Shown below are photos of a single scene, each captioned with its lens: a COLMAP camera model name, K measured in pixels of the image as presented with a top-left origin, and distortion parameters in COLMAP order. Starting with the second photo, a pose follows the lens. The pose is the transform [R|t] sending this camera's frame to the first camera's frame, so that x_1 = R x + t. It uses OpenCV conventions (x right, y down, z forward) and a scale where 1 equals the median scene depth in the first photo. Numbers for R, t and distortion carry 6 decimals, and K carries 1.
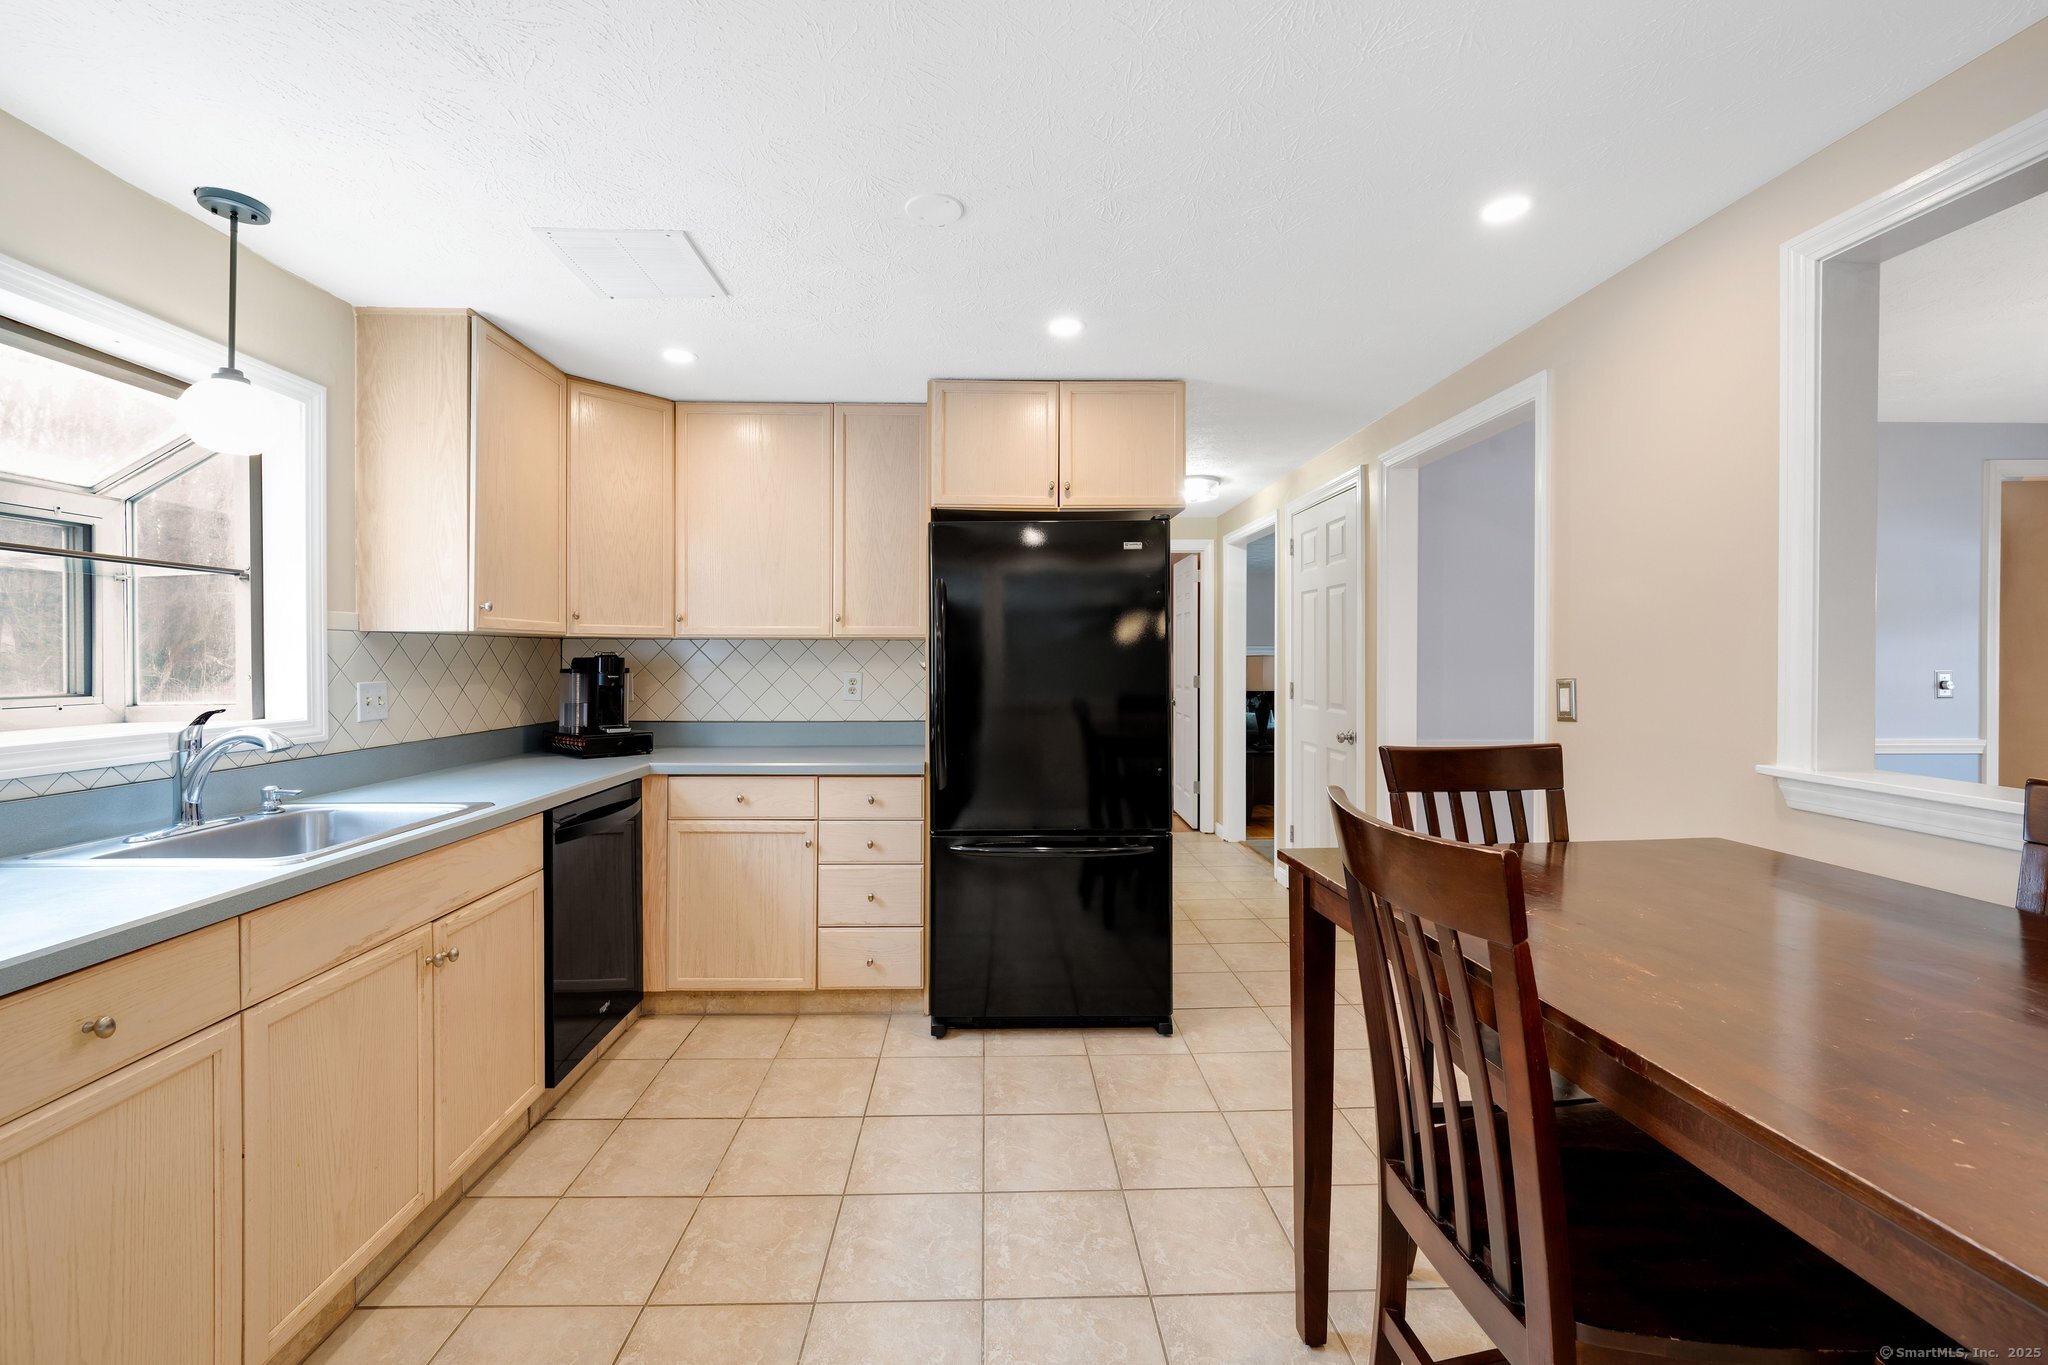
lens RADIAL K [[825.1, 0, 1009.4], [0, 825.1, 661.8], [0, 0, 1]] dist [0.001452, -0.000204]
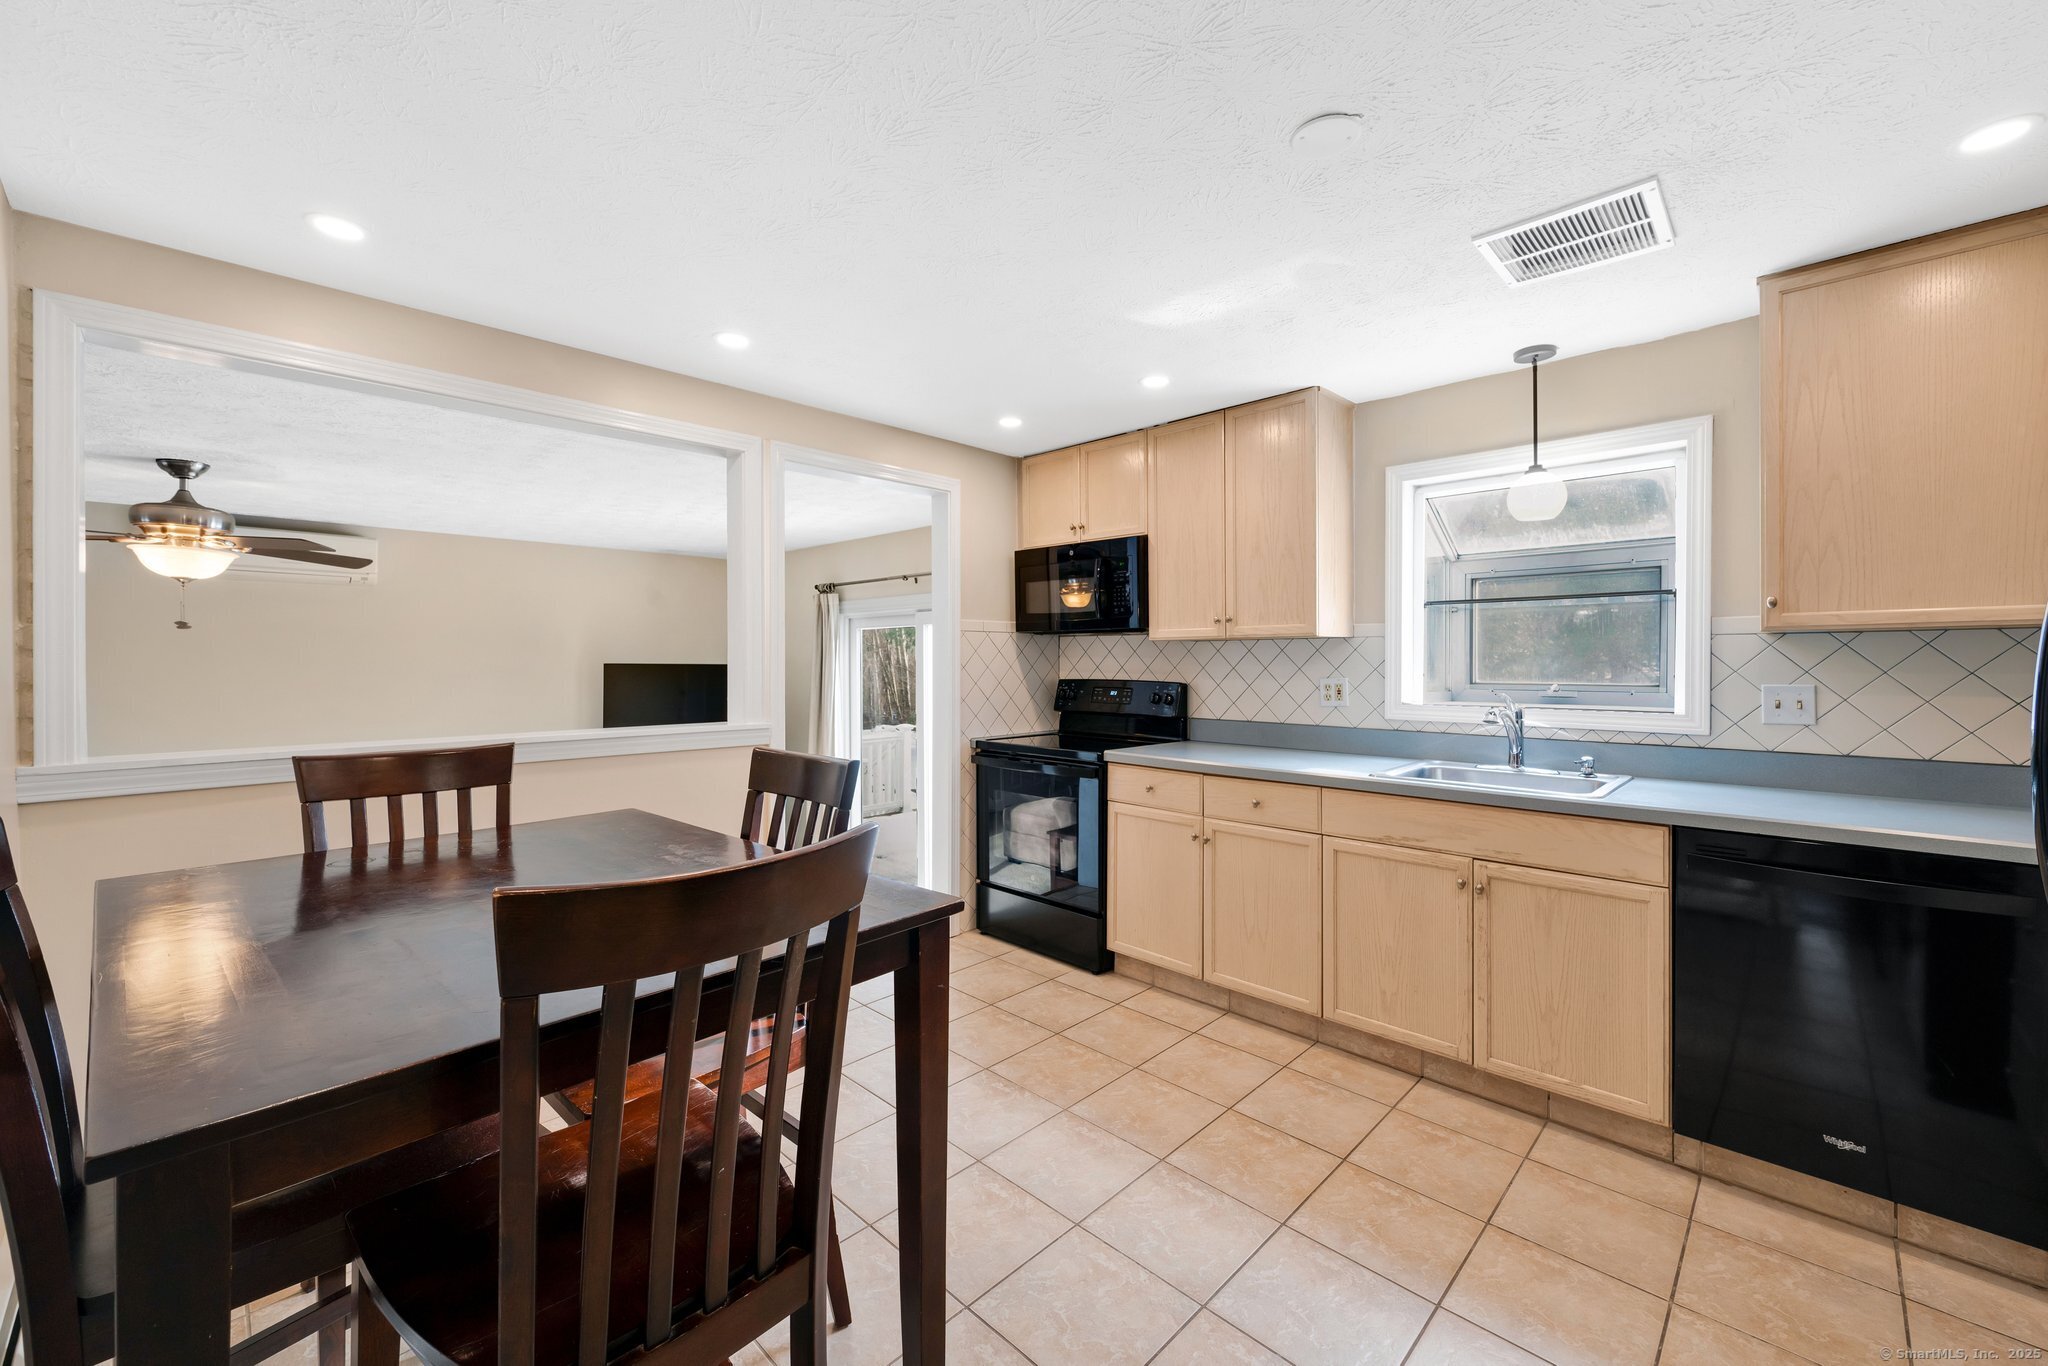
lens RADIAL K [[825.1, 0, 1009.4], [0, 825.1, 662.3], [0, 0, 1]] dist [0.001452, -0.000204]
pose [[-0.731903, 0.004831, -0.681392, 0.484990], [0.000737, 0.999980, 0.006299, -0.007588], [0.681409, 0.004108, -0.731892, 0.931468]]
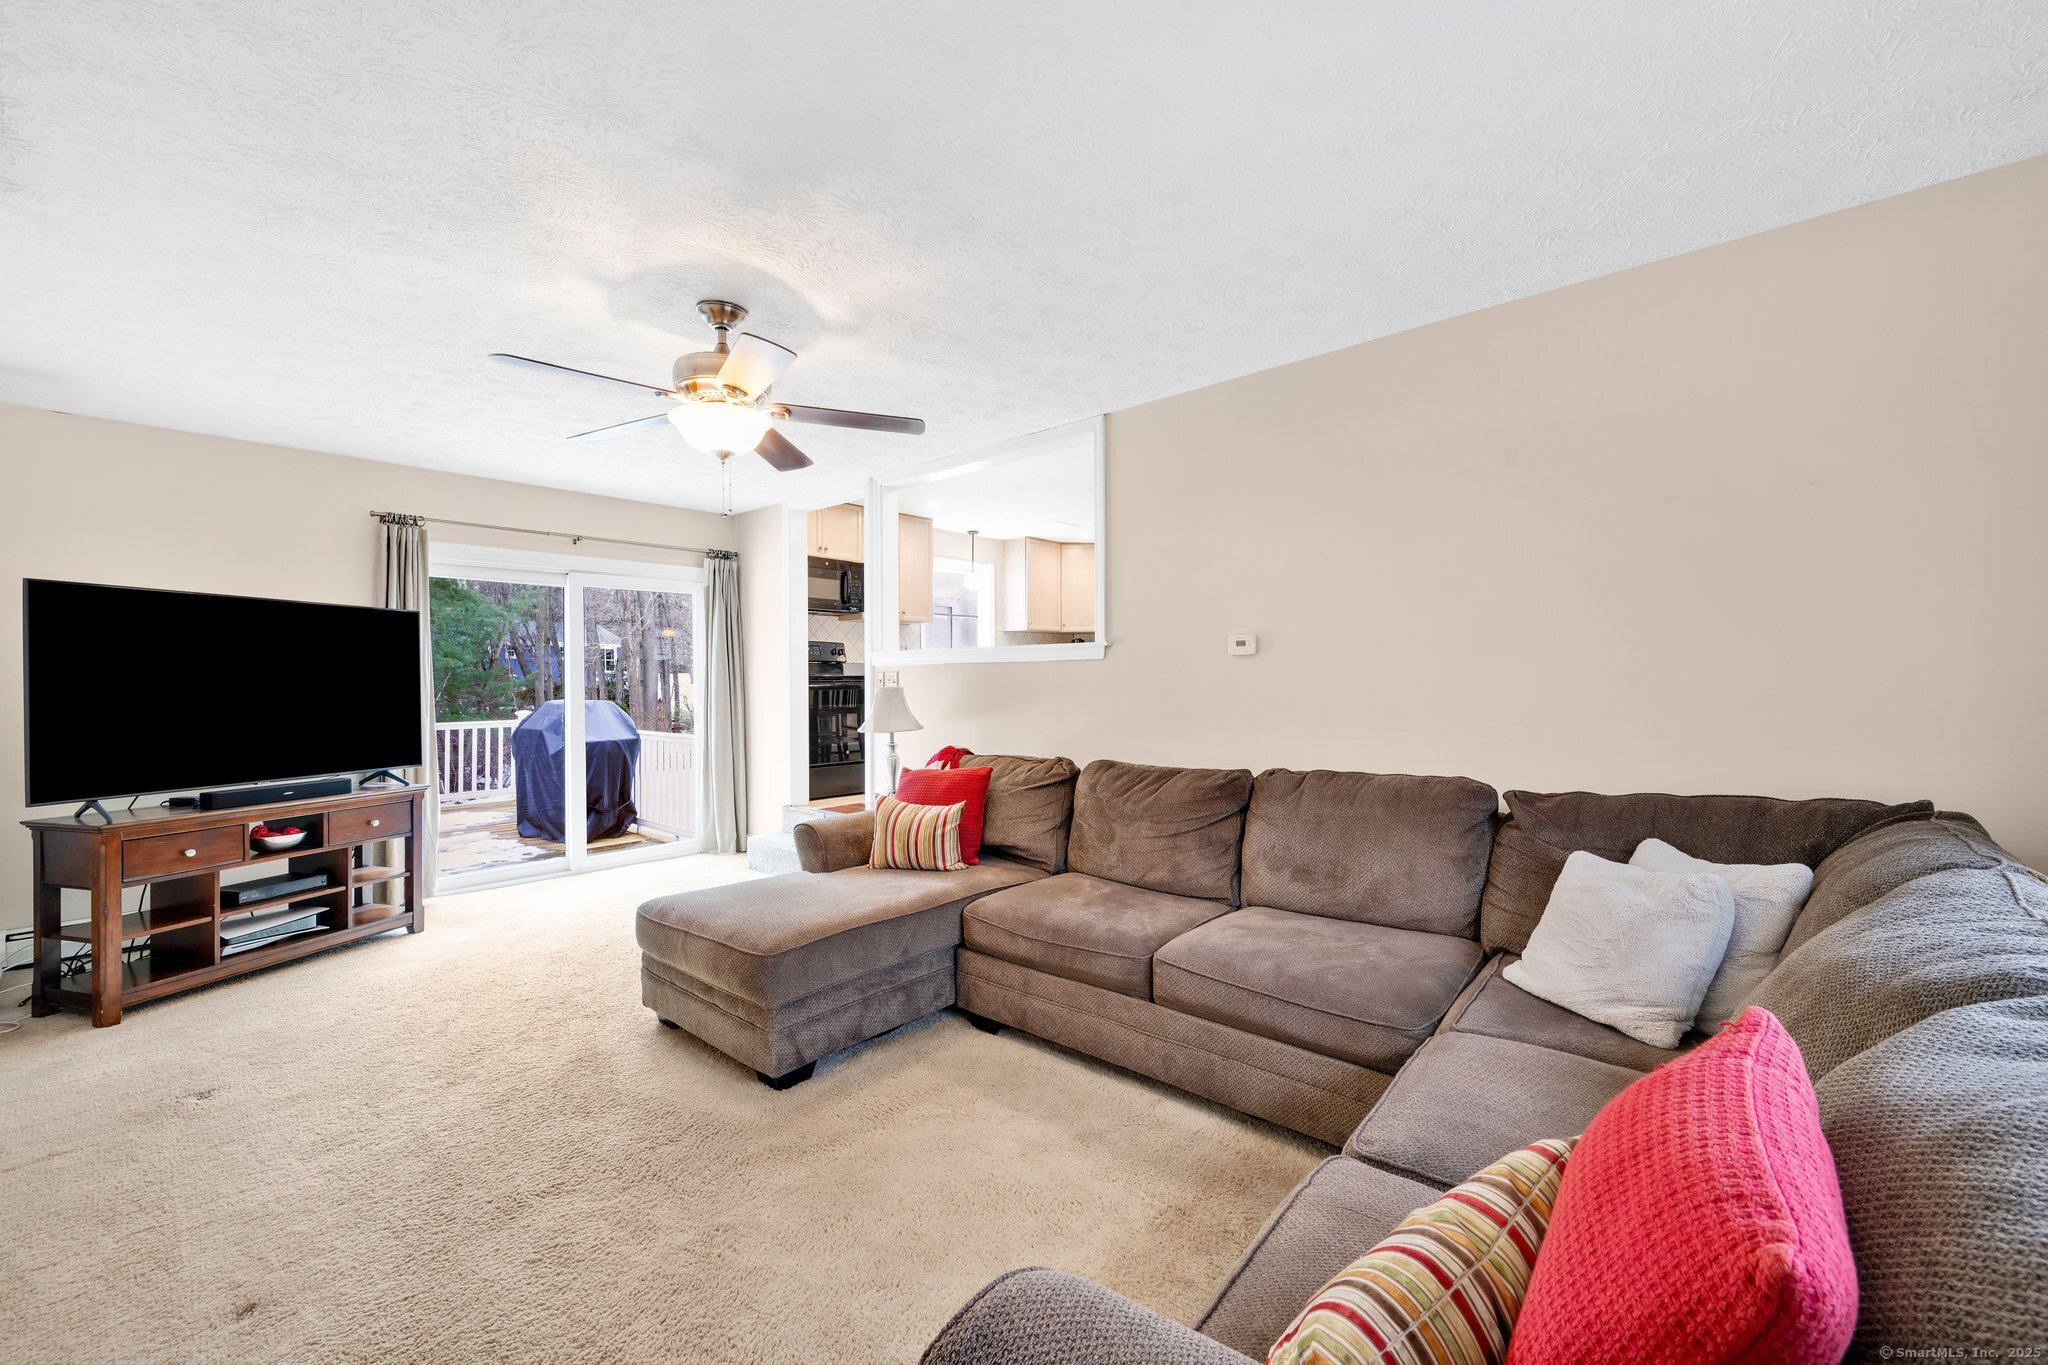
lens RADIAL K [[814.6, 0, 1034.1], [0, 814.6, 679.4], [0, 0, 1]] dist [0.001299, -0.000033]
pose [[0.737276, -0.000361, -0.675592, 1.405640], [0.003437, 0.999989, 0.003217, 0.134206], [0.675583, -0.004694, 0.737269, -1.254472]]
